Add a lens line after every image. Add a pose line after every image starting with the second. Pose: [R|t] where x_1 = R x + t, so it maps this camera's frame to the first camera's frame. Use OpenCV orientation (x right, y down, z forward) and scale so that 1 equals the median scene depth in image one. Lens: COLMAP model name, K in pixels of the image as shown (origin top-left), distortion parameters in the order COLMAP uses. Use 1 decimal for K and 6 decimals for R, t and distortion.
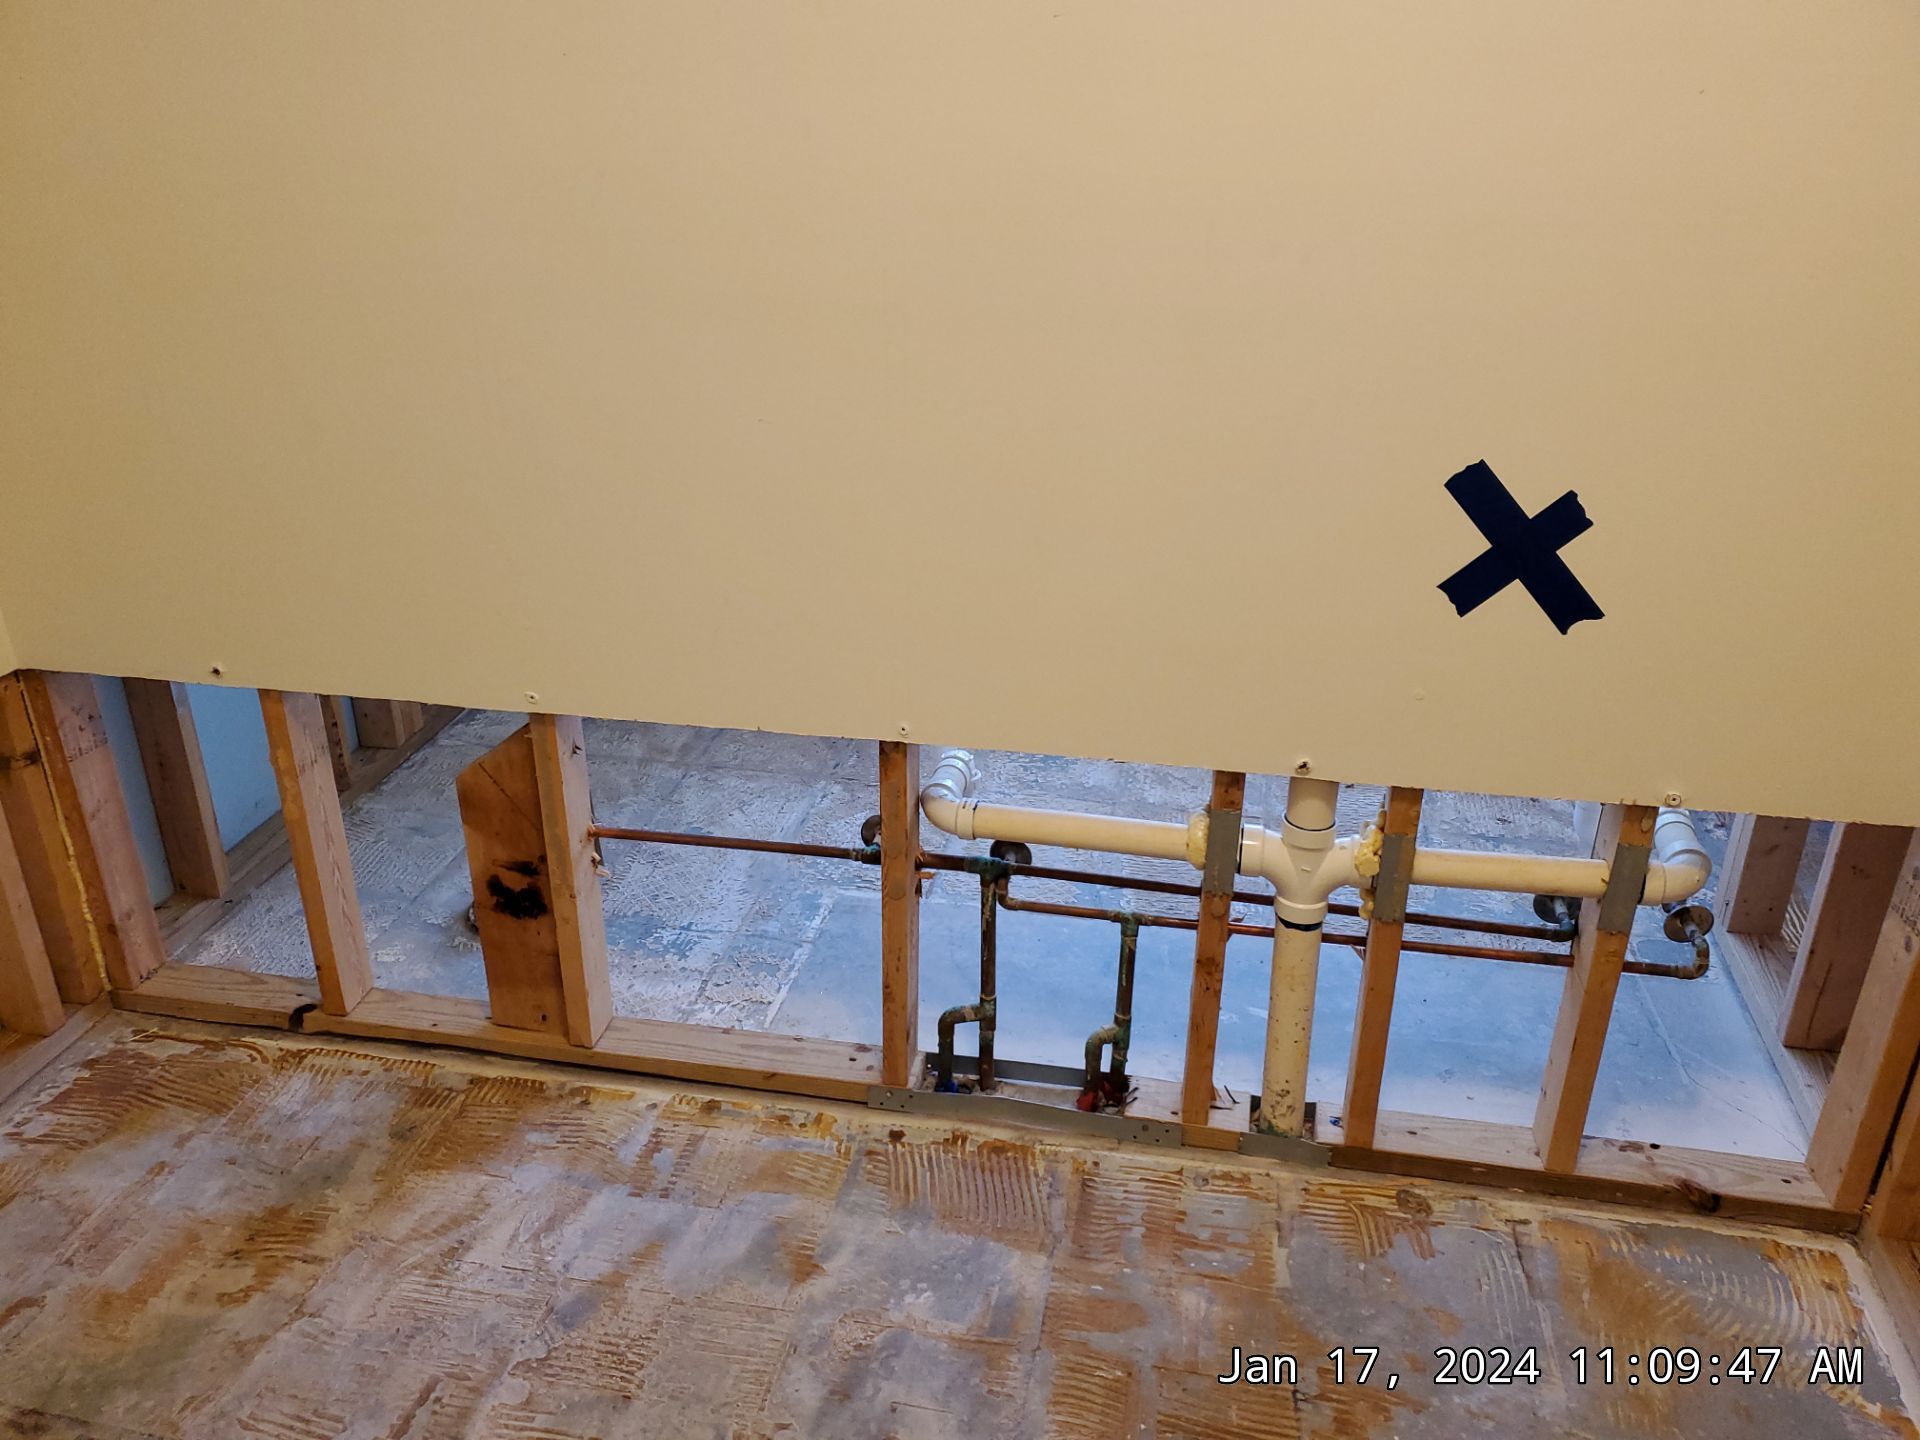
lens RADIAL K [[1494.6, 0, 953.5], [0, 1494.6, 719.4], [0, 0, 1]] dist [0.023340, 0.005250]
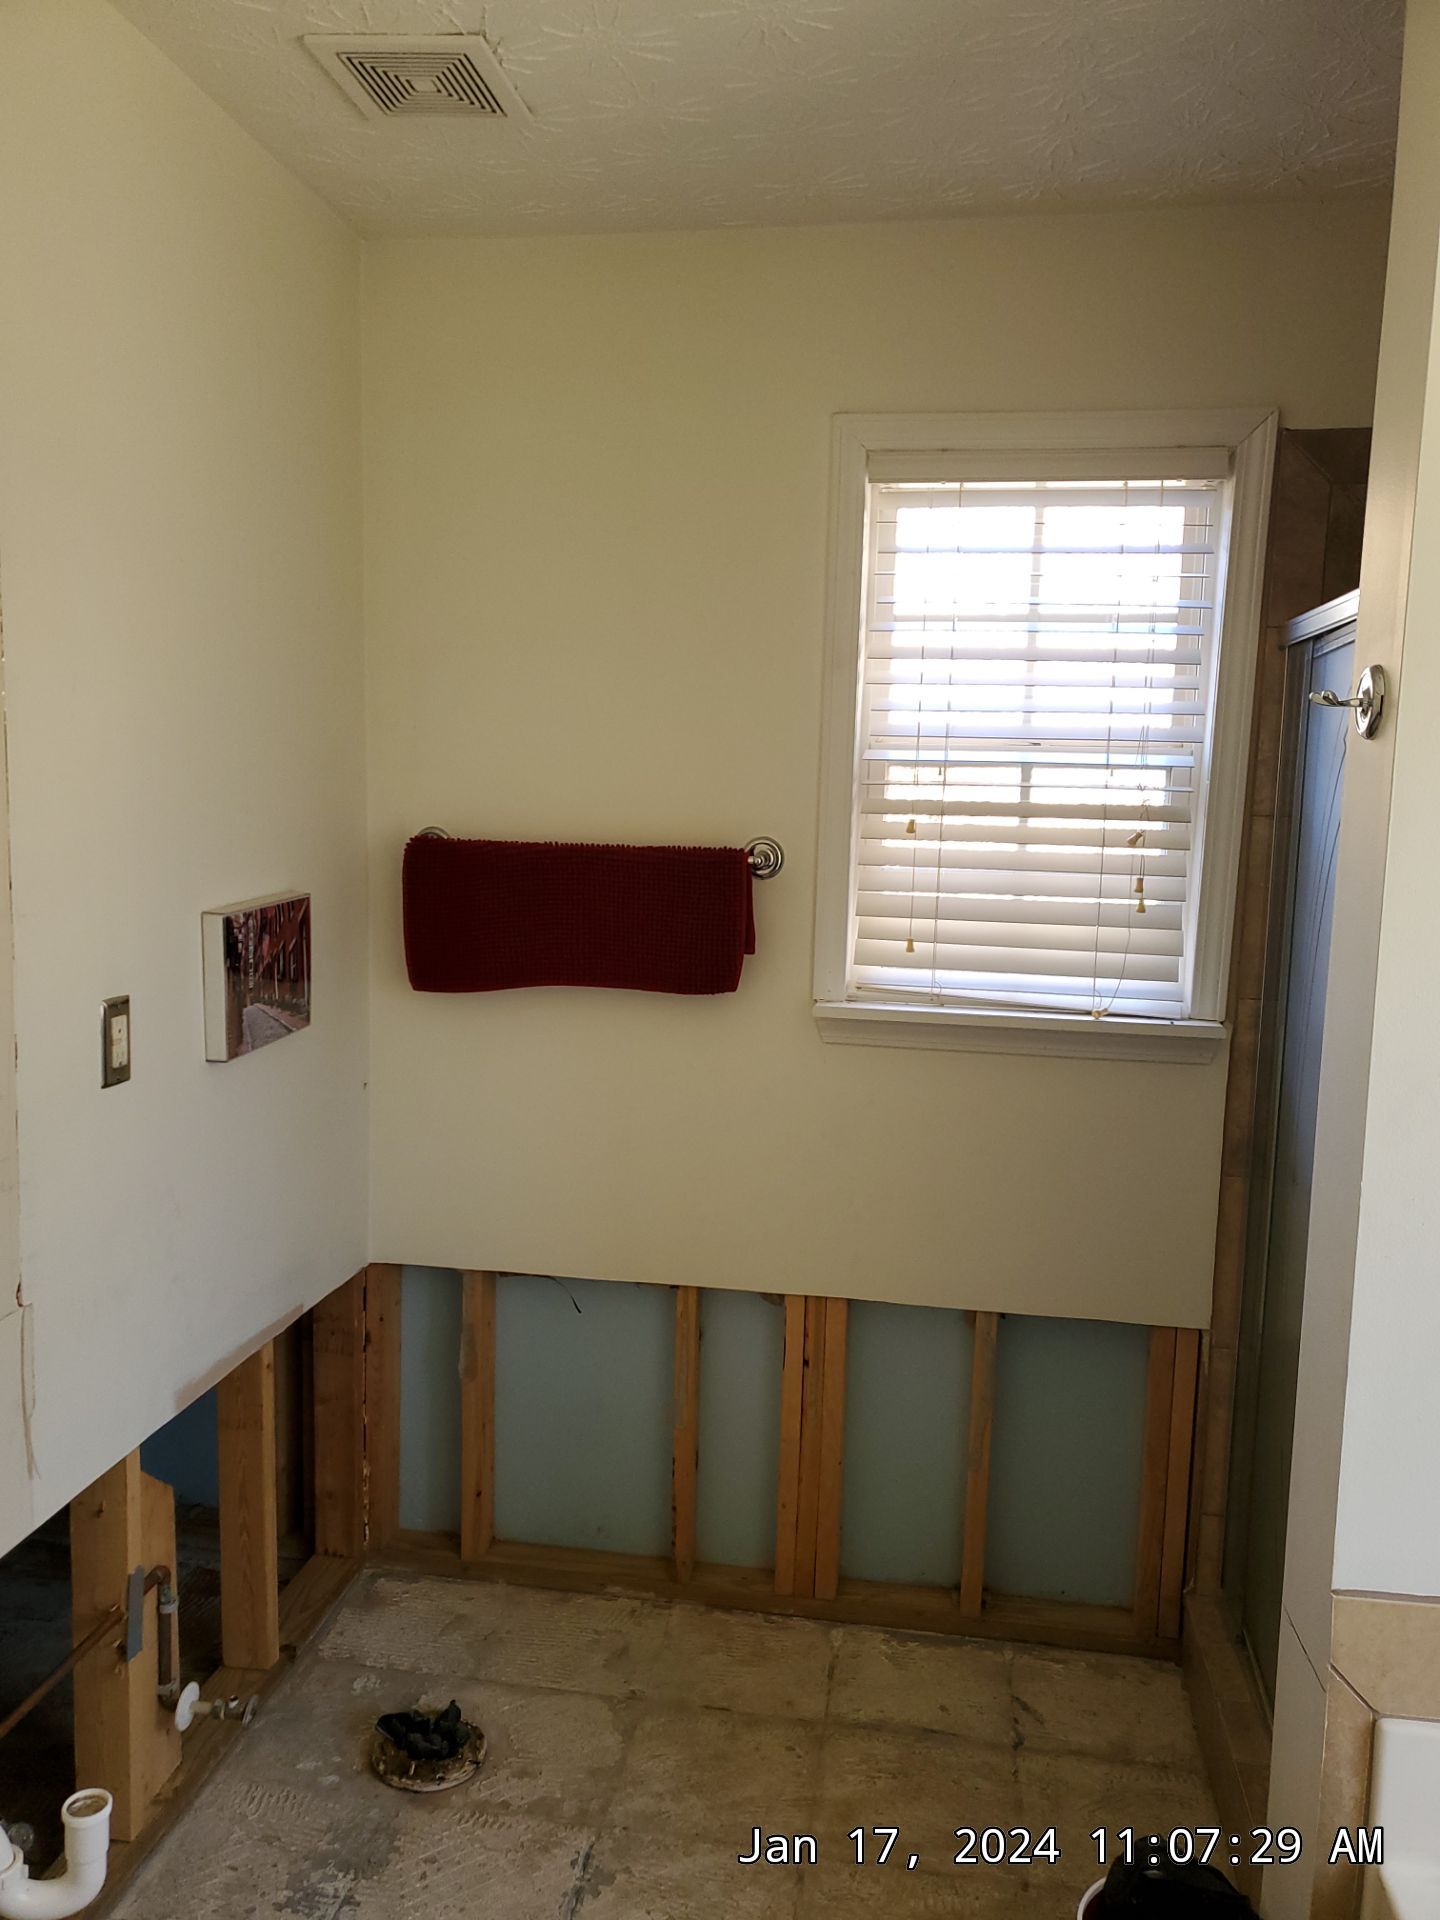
lens RADIAL K [[1494.6, 0, 713.2], [0, 1494.6, 962.7], [0, 0, 1]] dist [0.023340, 0.005250]
pose [[0.031325, 0.113348, -0.993061, 0.717390], [-0.450269, 0.888622, 0.087224, -0.582538], [0.892343, 0.444412, 0.078873, 1.175243]]
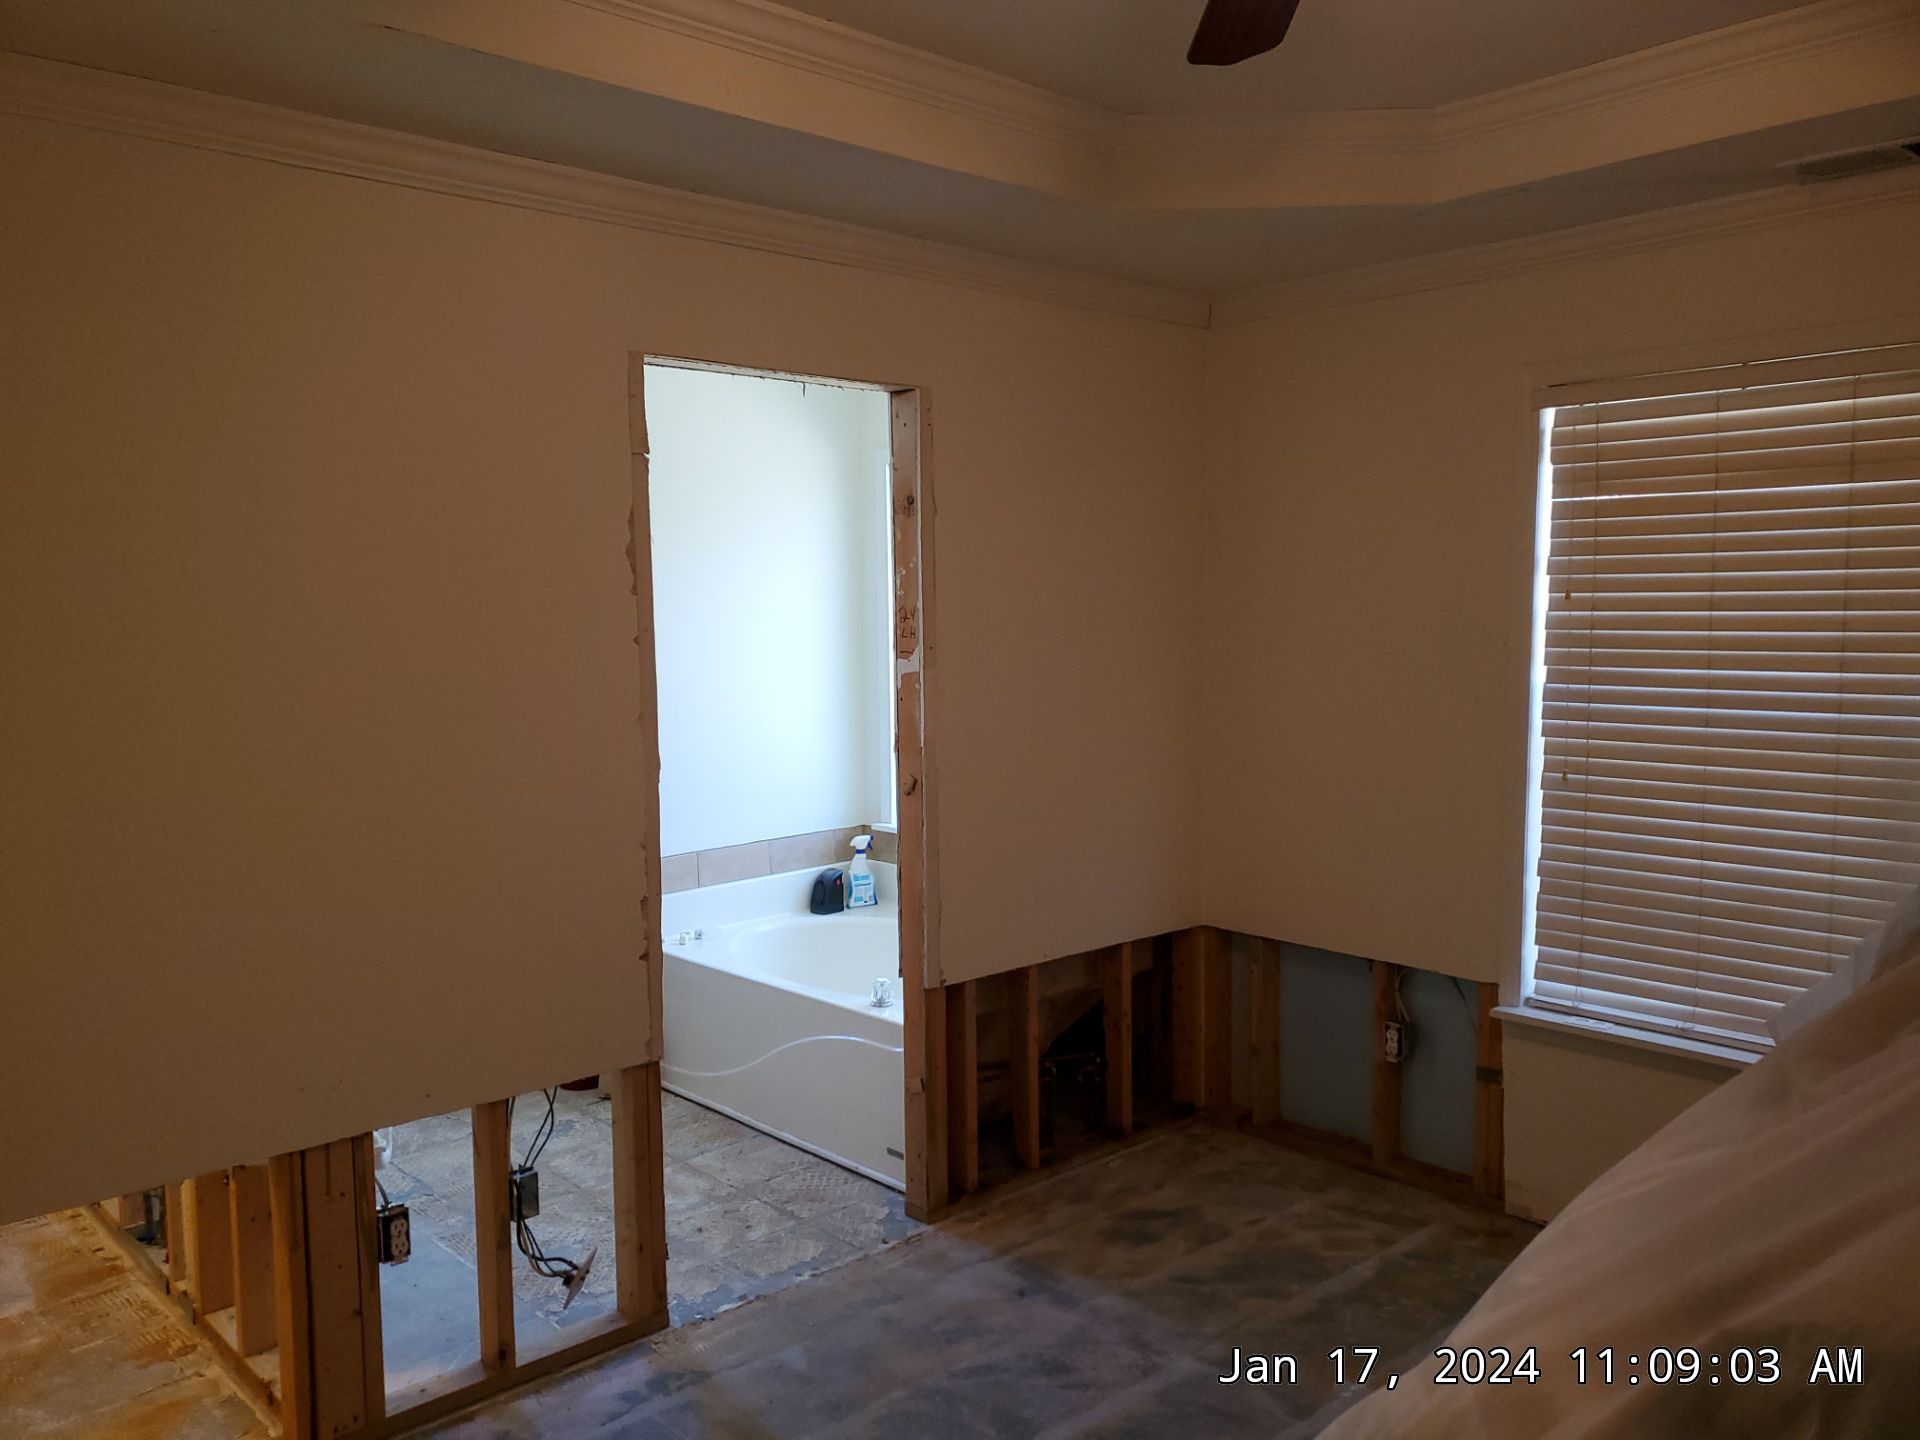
lens RADIAL K [[1494.6, 0, 969.7], [0, 1494.6, 728.0], [0, 0, 1]] dist [0.023340, 0.005250]
pose [[0.807067, 0.042664, -0.588917, 1.926938], [-0.239962, 0.935007, -0.261114, -0.080478], [0.539501, 0.352054, 0.764851, -0.019294]]
